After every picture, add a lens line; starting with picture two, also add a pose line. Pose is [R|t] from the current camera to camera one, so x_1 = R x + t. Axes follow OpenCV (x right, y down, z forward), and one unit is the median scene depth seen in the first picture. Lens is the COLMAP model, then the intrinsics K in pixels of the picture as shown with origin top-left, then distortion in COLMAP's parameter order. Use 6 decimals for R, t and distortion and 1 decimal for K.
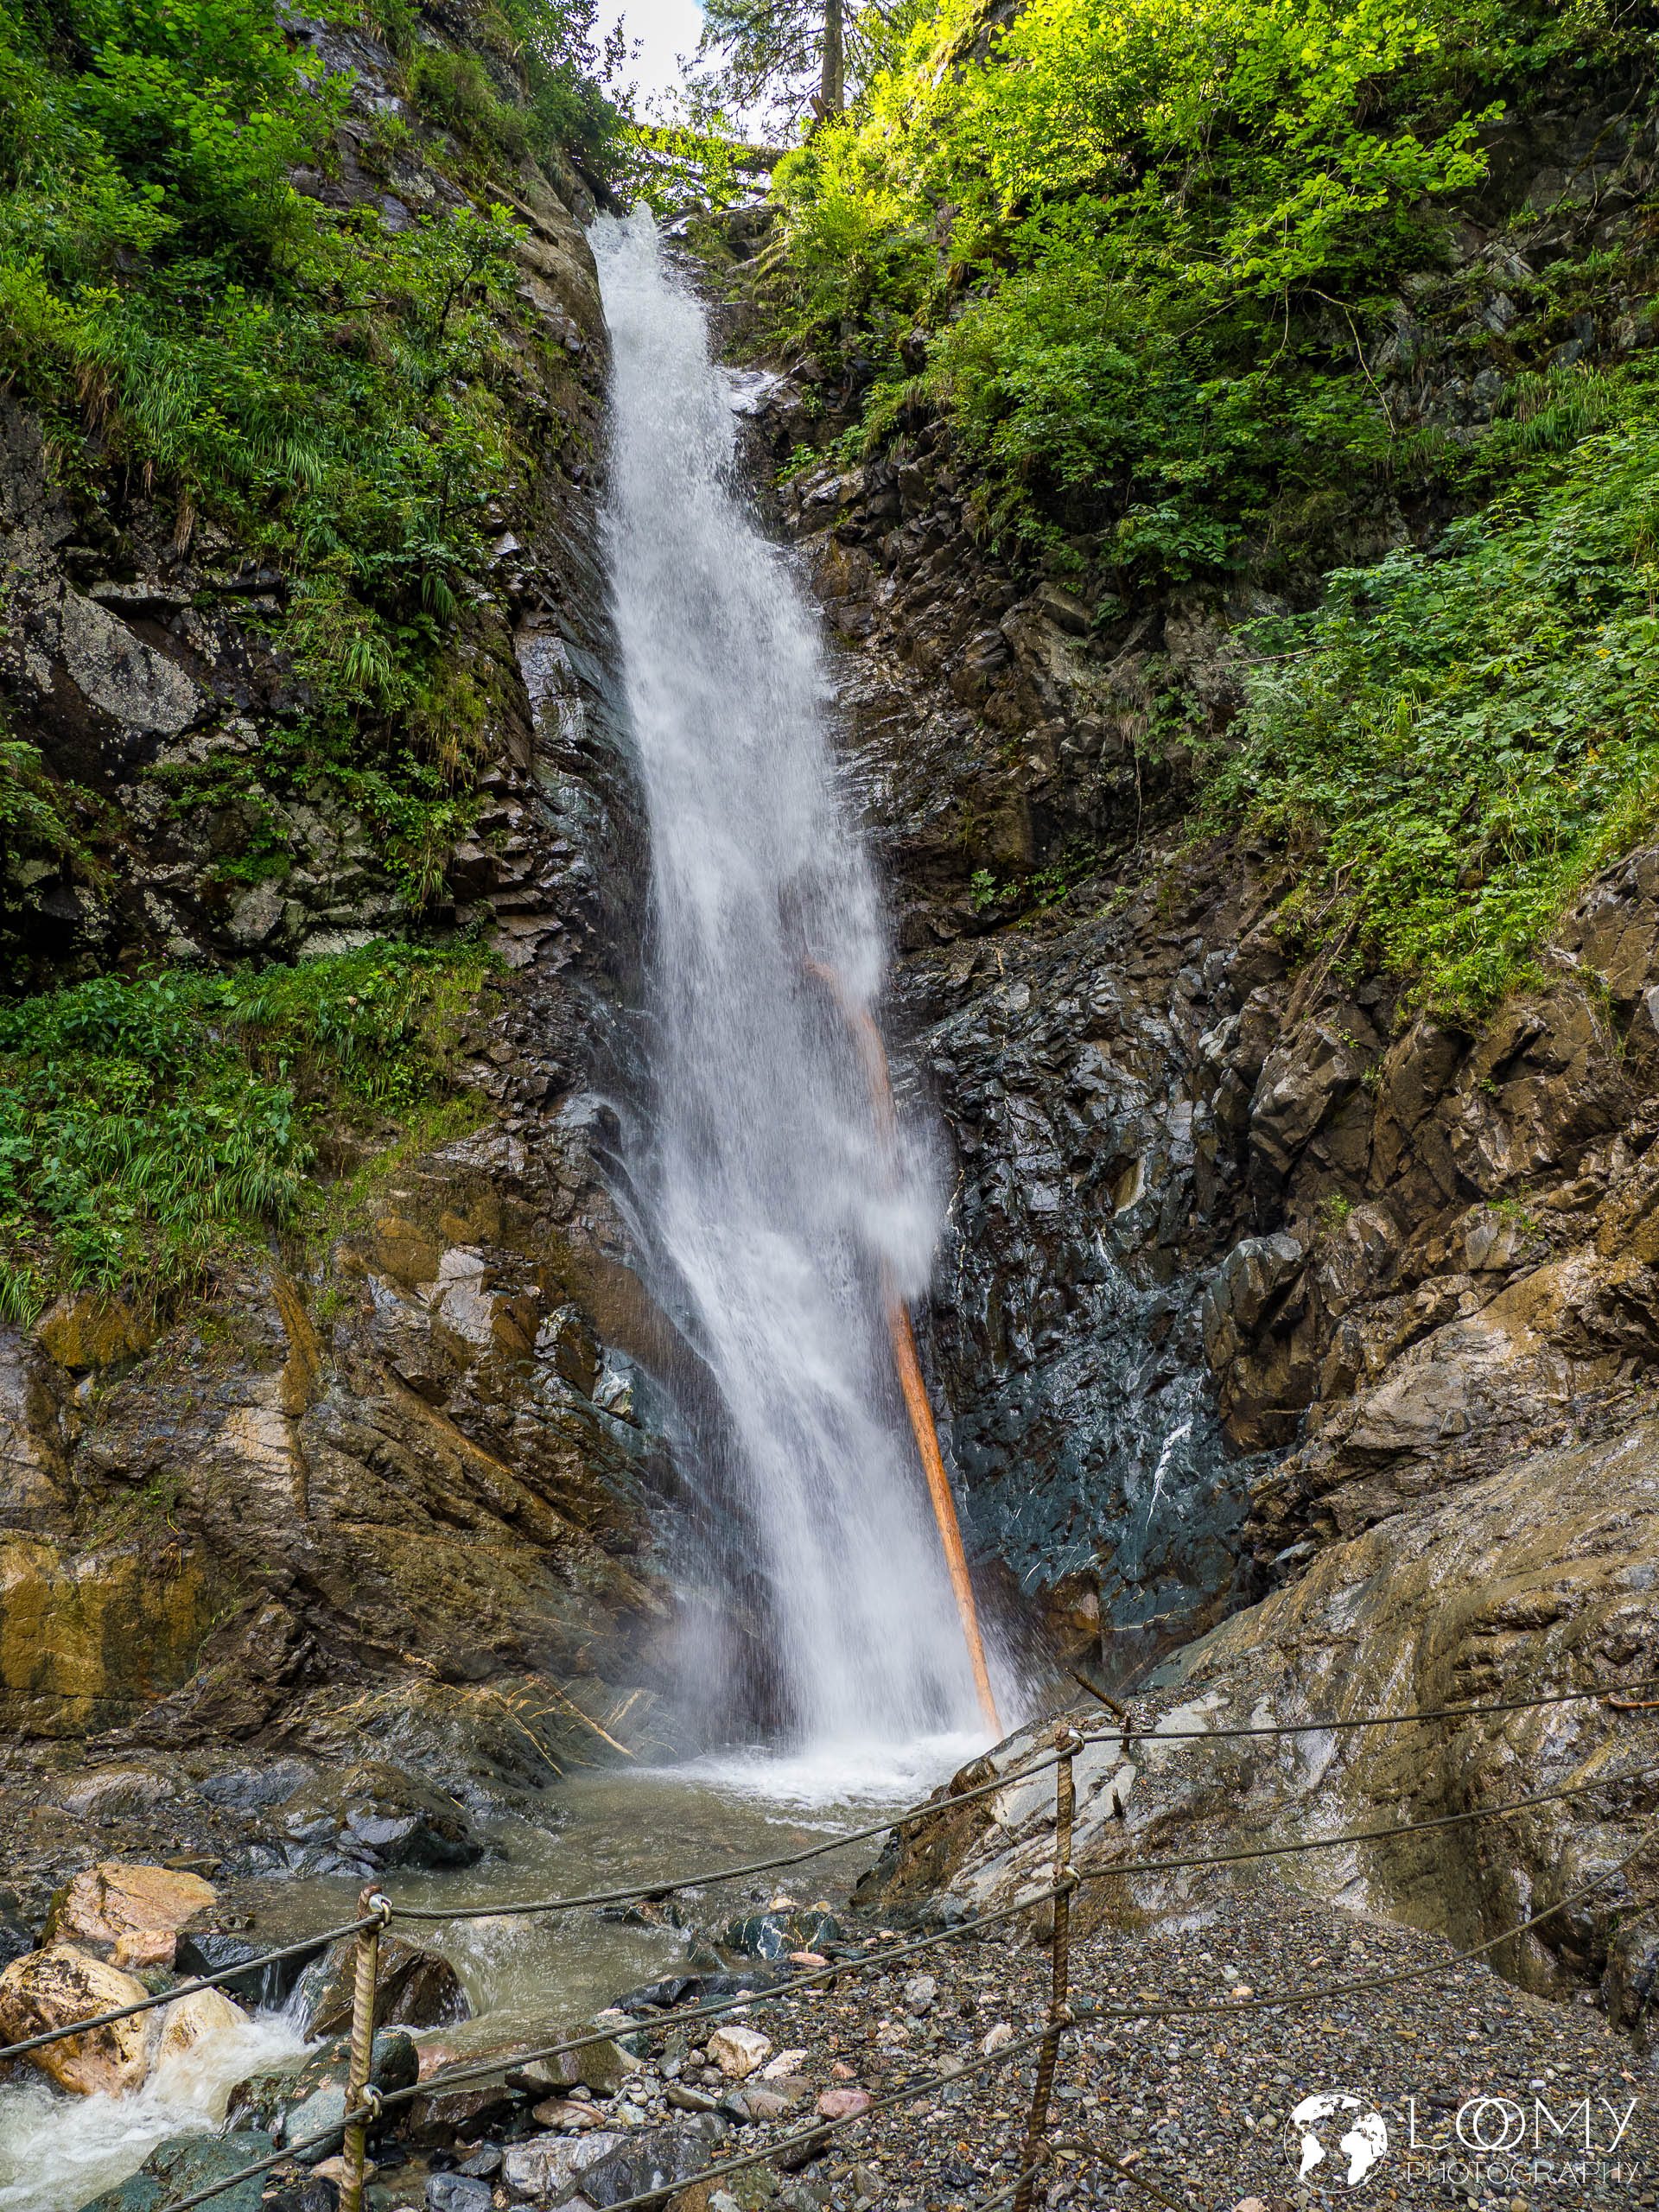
lens RADIAL K [[1626.8, 0, 793.1], [0, 1626.8, 1099.7], [0, 0, 1]] dist [-0.043071, 0.030766]
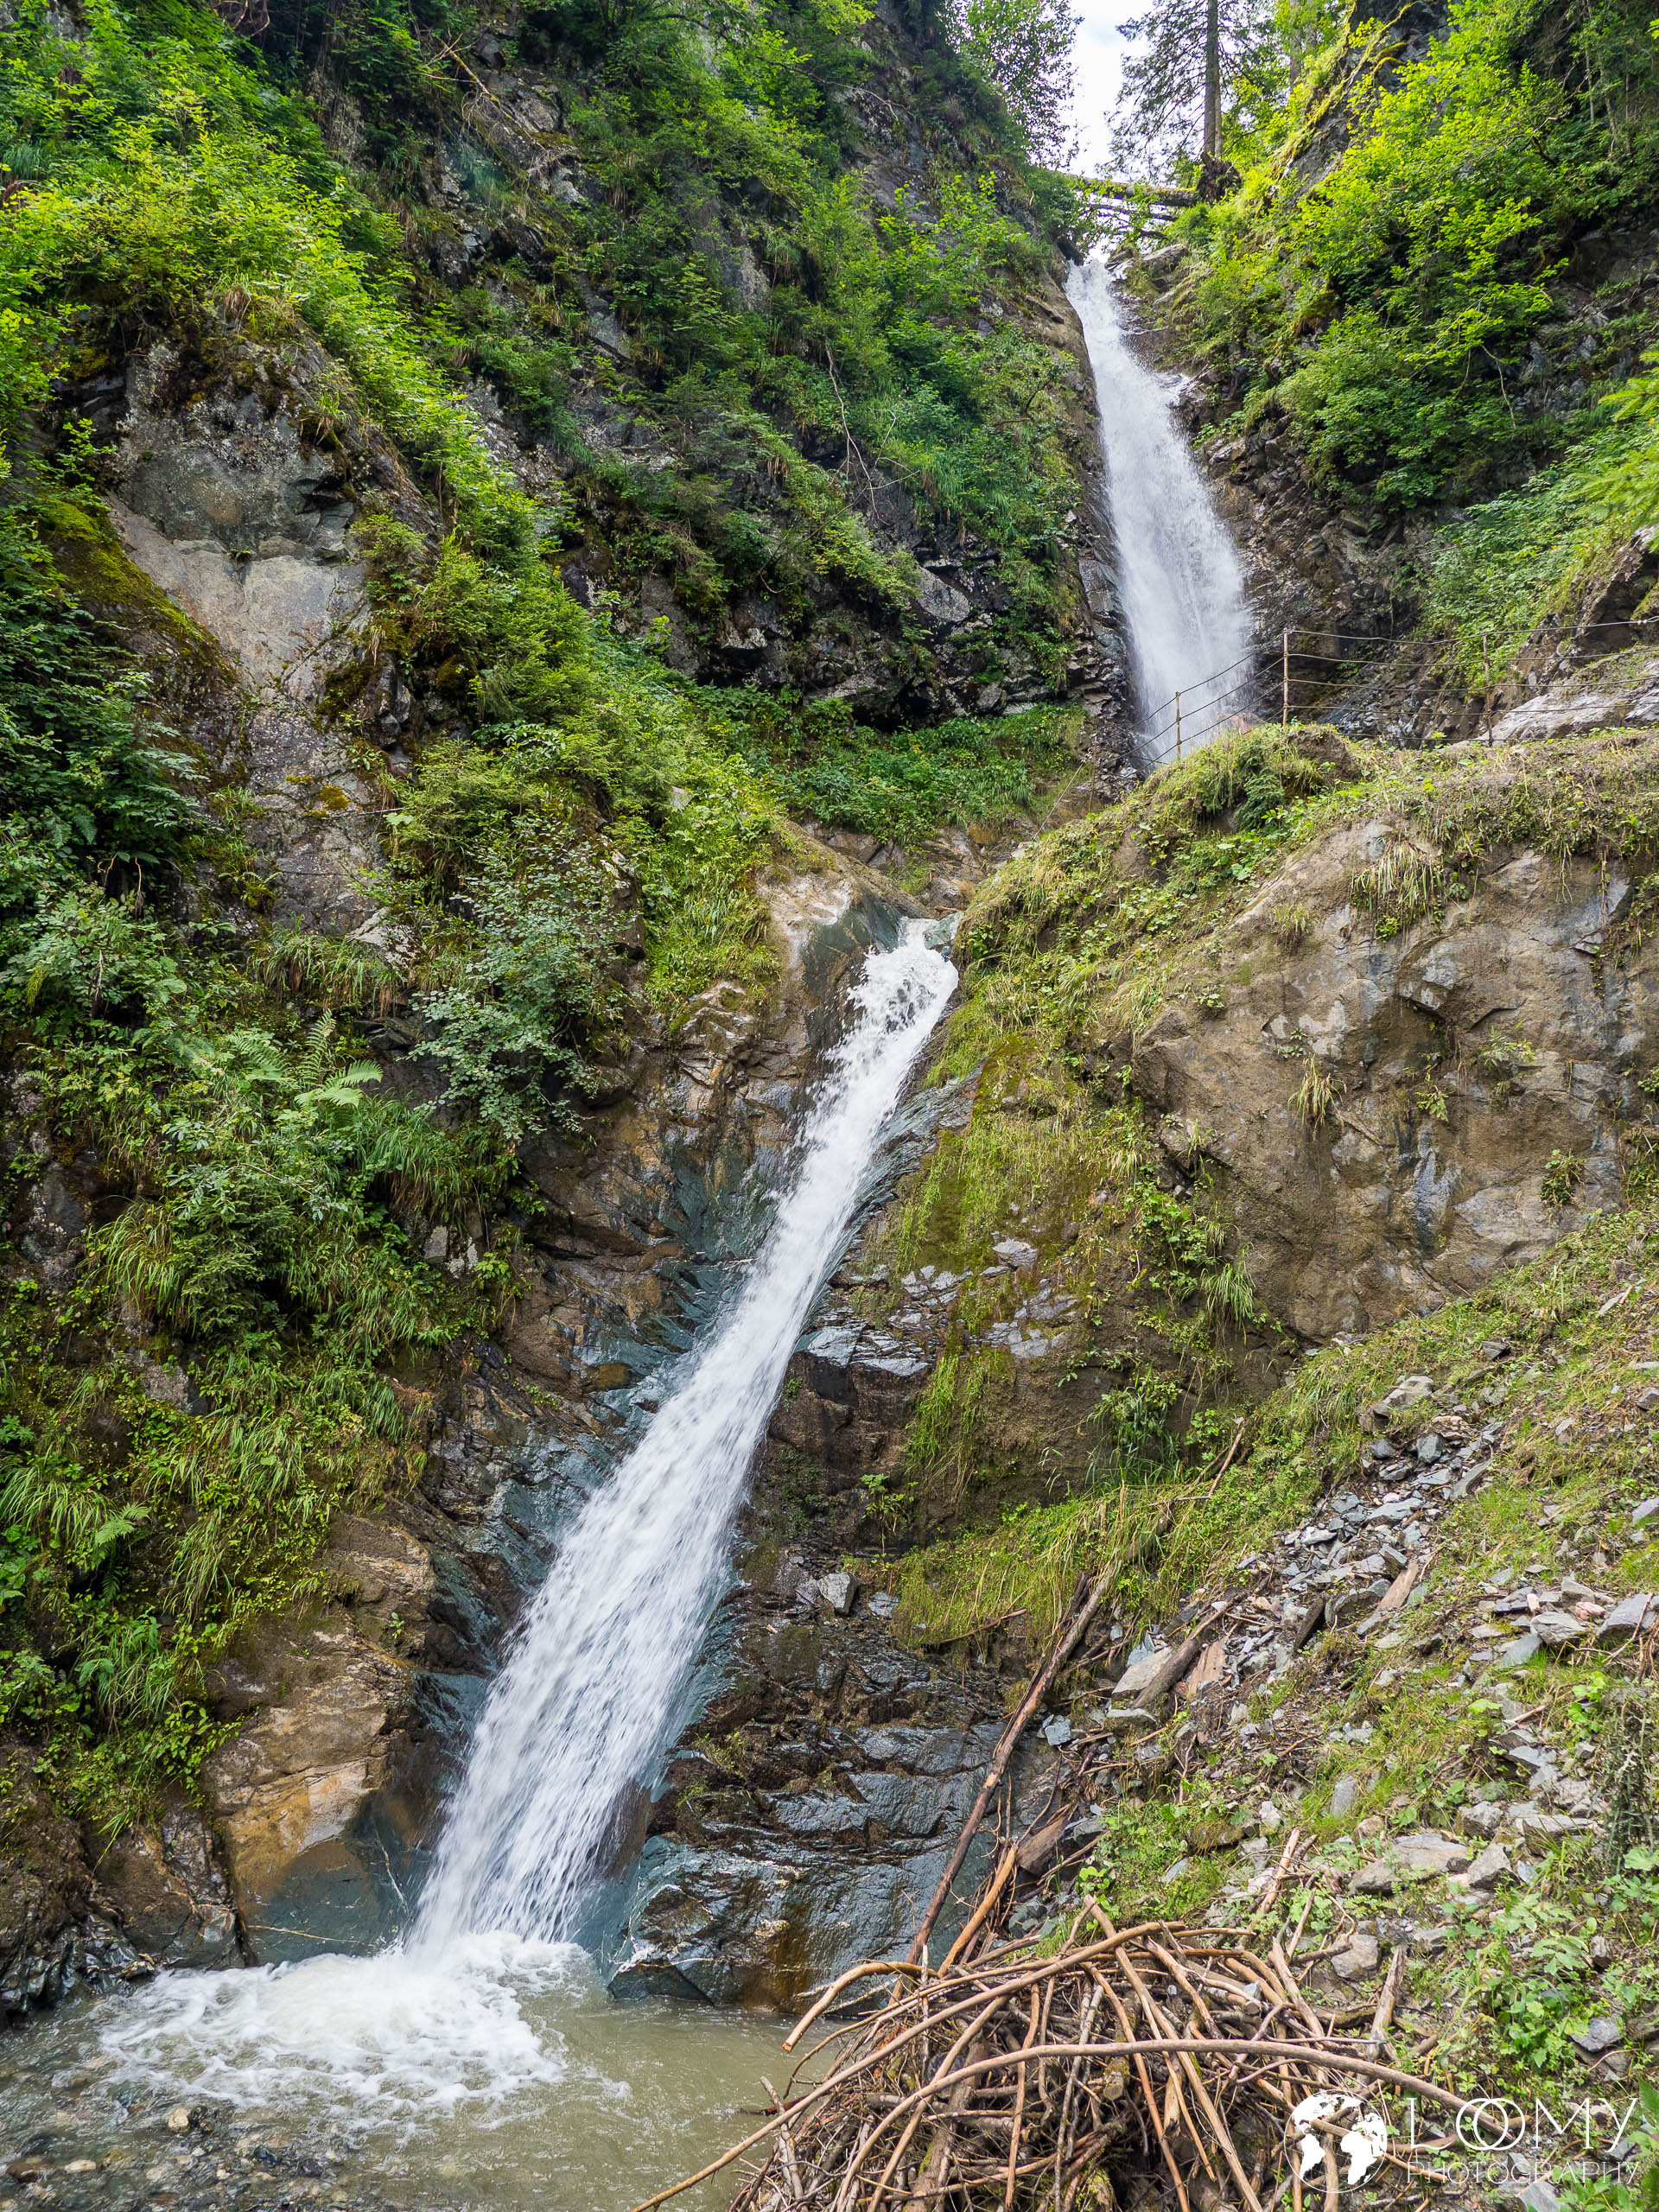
lens RADIAL K [[1290.9, 0, 922.7], [0, 1290.9, 991.5], [0, 0, 1]] dist [-0.019375, 0.001571]
pose [[0.979180, -0.017781, -0.202215, -0.055351], [0.033458, 0.996669, 0.074374, 0.183438], [0.200219, -0.079591, 0.976513, -0.959845]]
